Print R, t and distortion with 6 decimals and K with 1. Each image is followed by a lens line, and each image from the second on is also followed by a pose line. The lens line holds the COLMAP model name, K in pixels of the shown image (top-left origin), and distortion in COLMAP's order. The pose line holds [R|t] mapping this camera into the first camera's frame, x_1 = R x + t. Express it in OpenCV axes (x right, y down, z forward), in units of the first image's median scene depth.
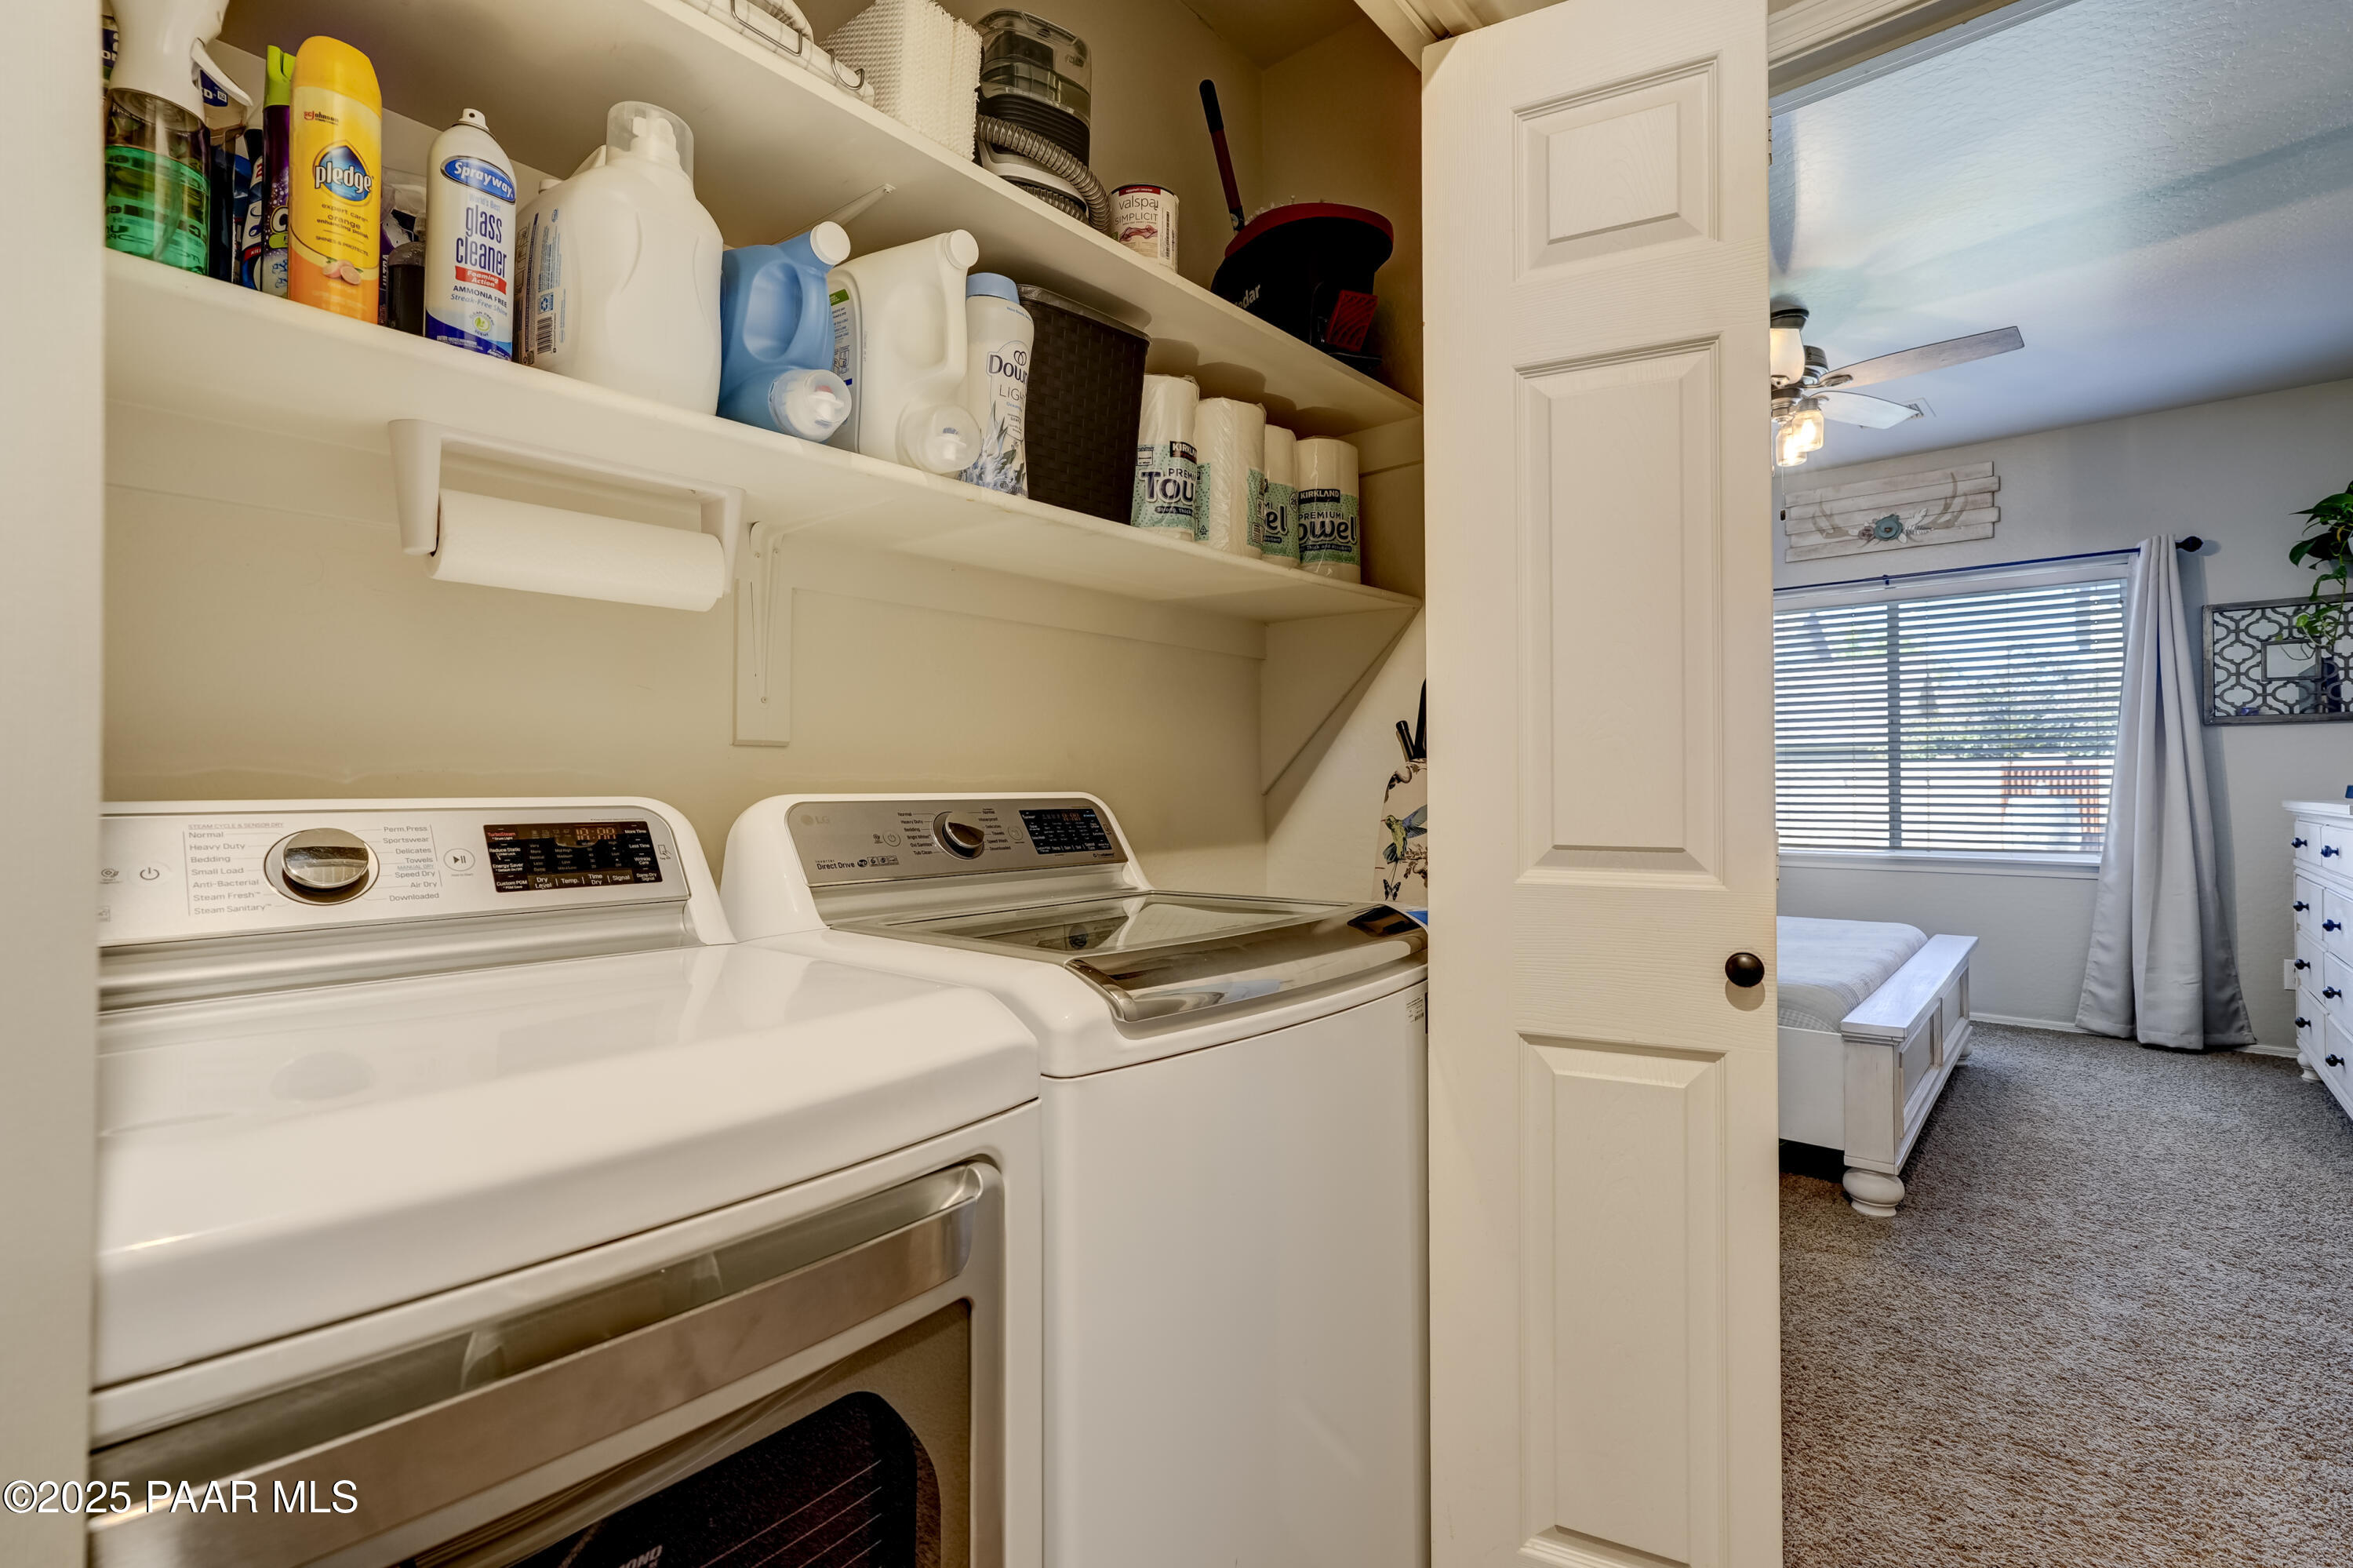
lens RADIAL K [[1062.0, 0, 1174.1], [0, 1062.0, 768.8], [0, 0, 1]] dist [-0.015639, 0.013517]
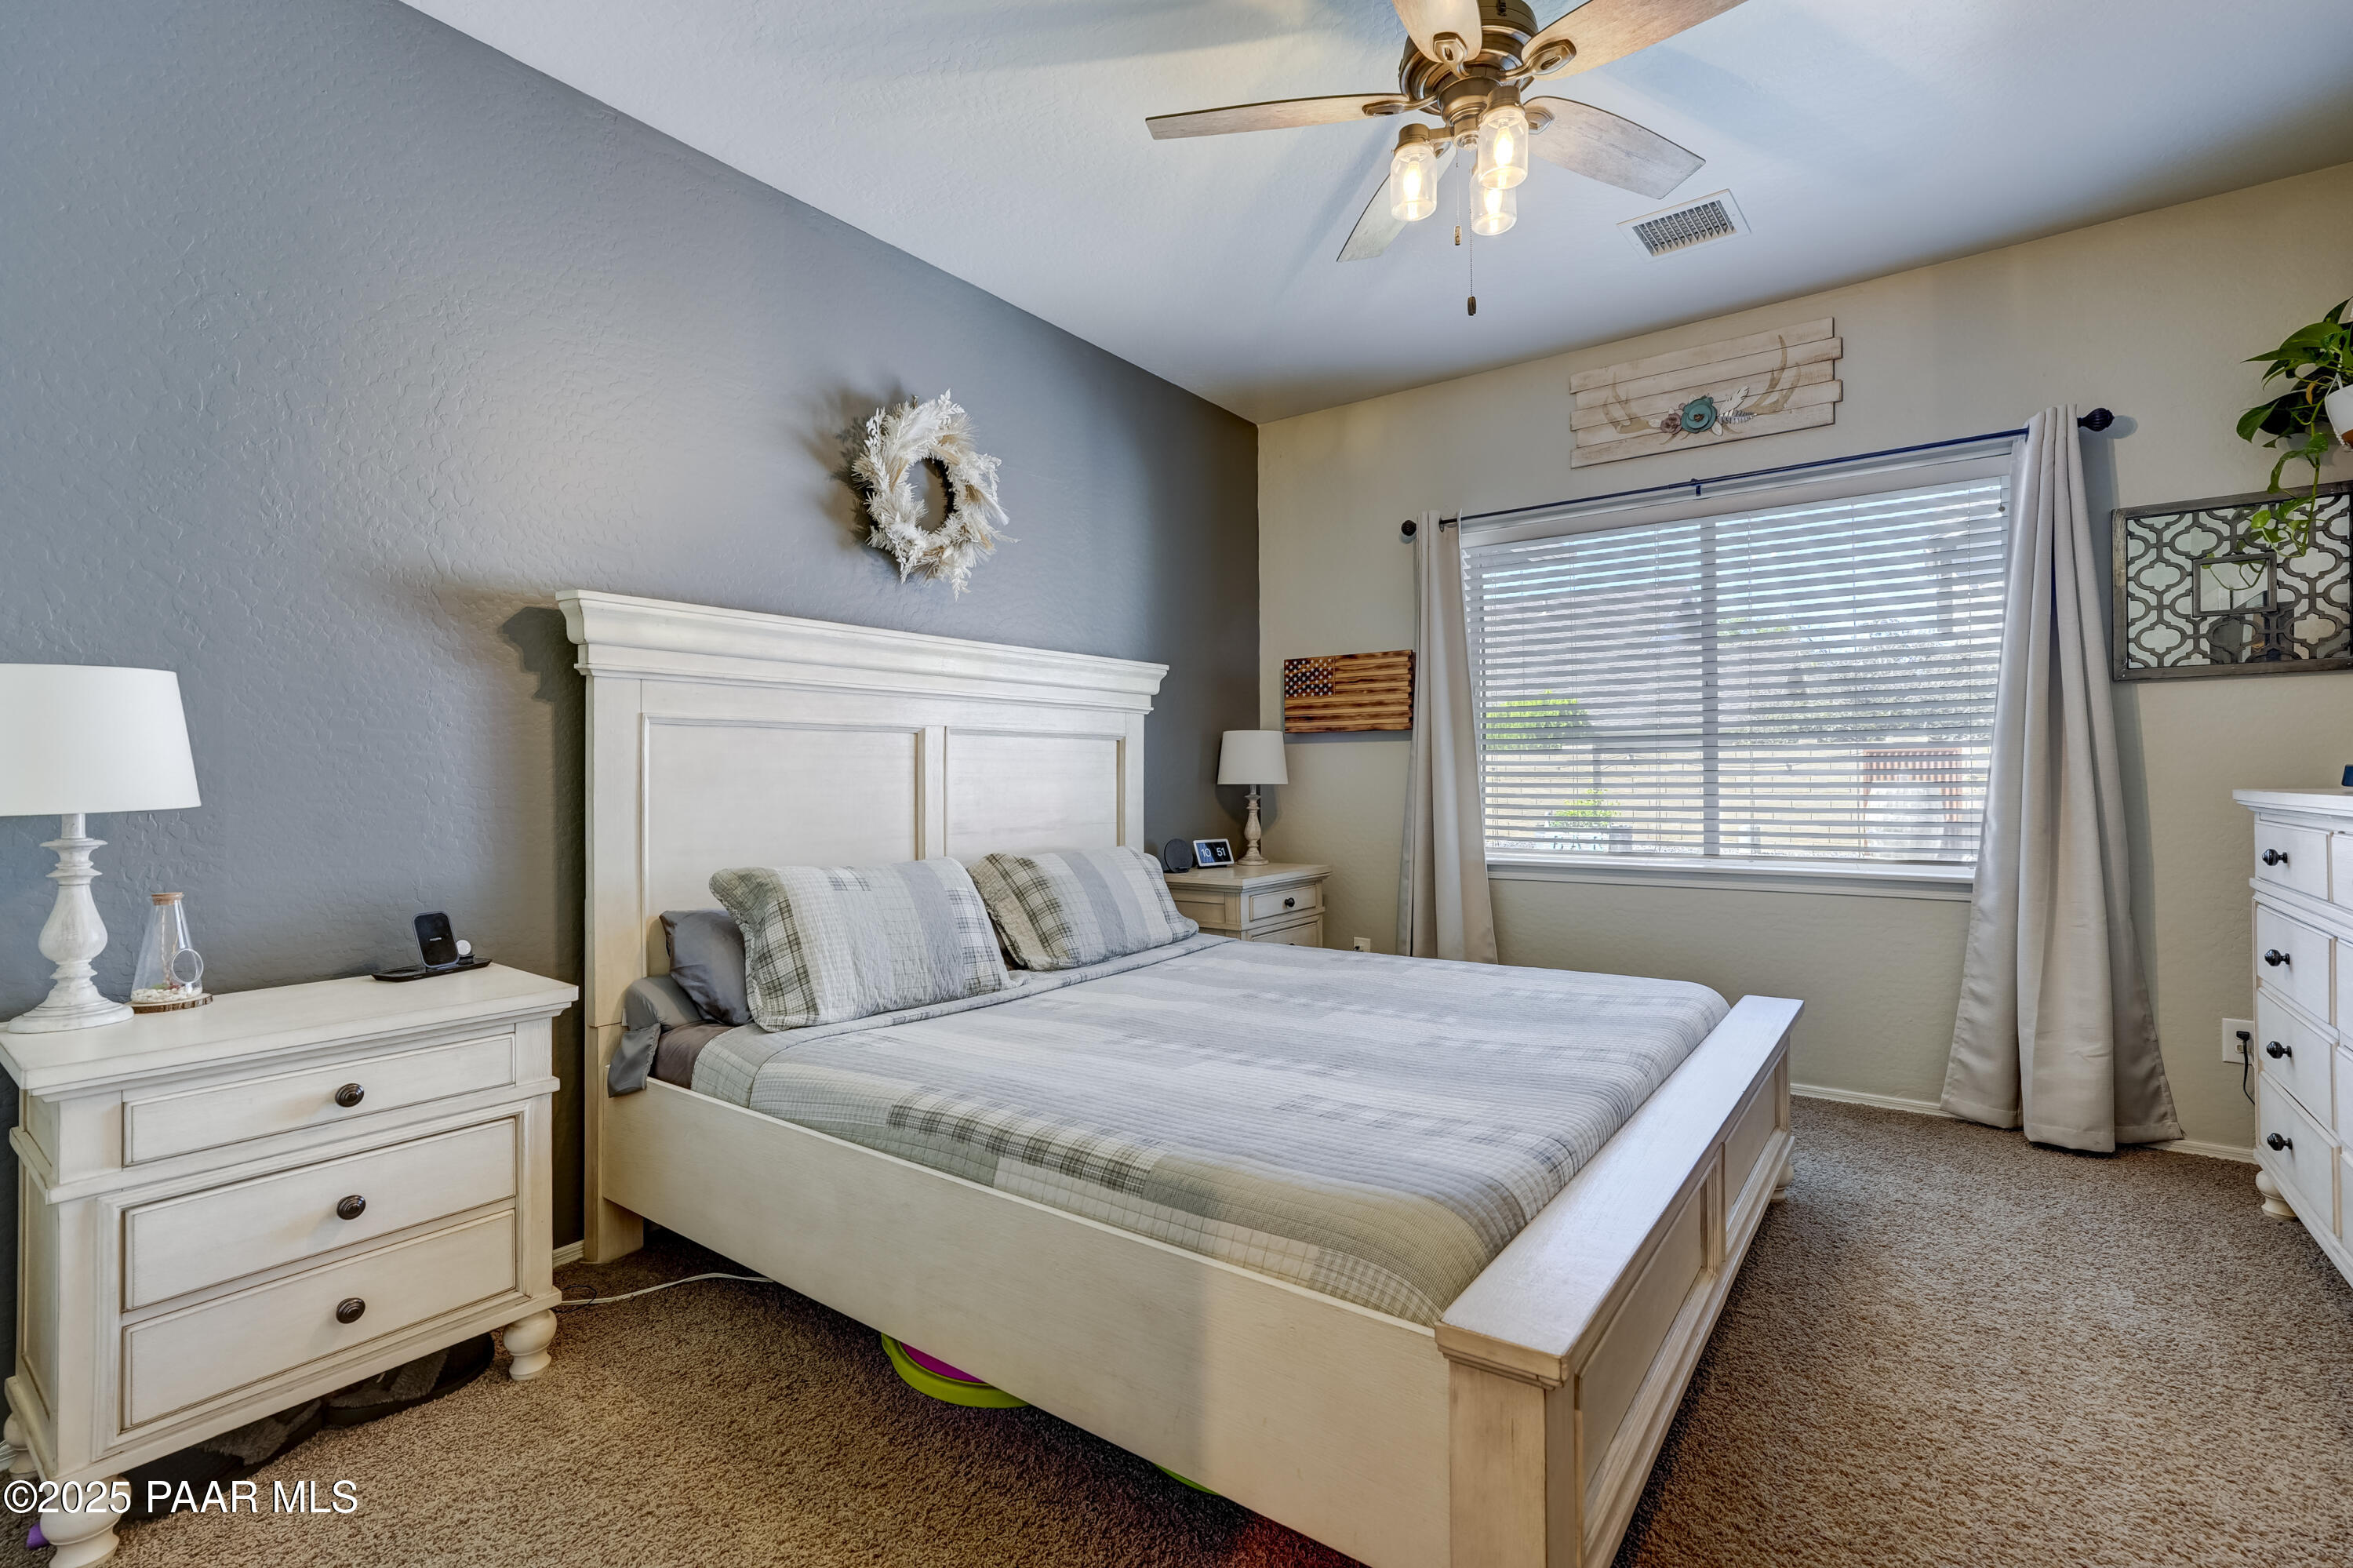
lens RADIAL K [[1071.3, 0, 1182.3], [0, 1071.3, 771.8], [0, 0, 1]] dist [-0.003207, 0.014380]
pose [[0.995684, -0.007838, 0.092479, 0.298975], [0.006778, 0.999908, 0.011766, 0.005792], [-0.092563, -0.011089, 0.995645, 0.353239]]
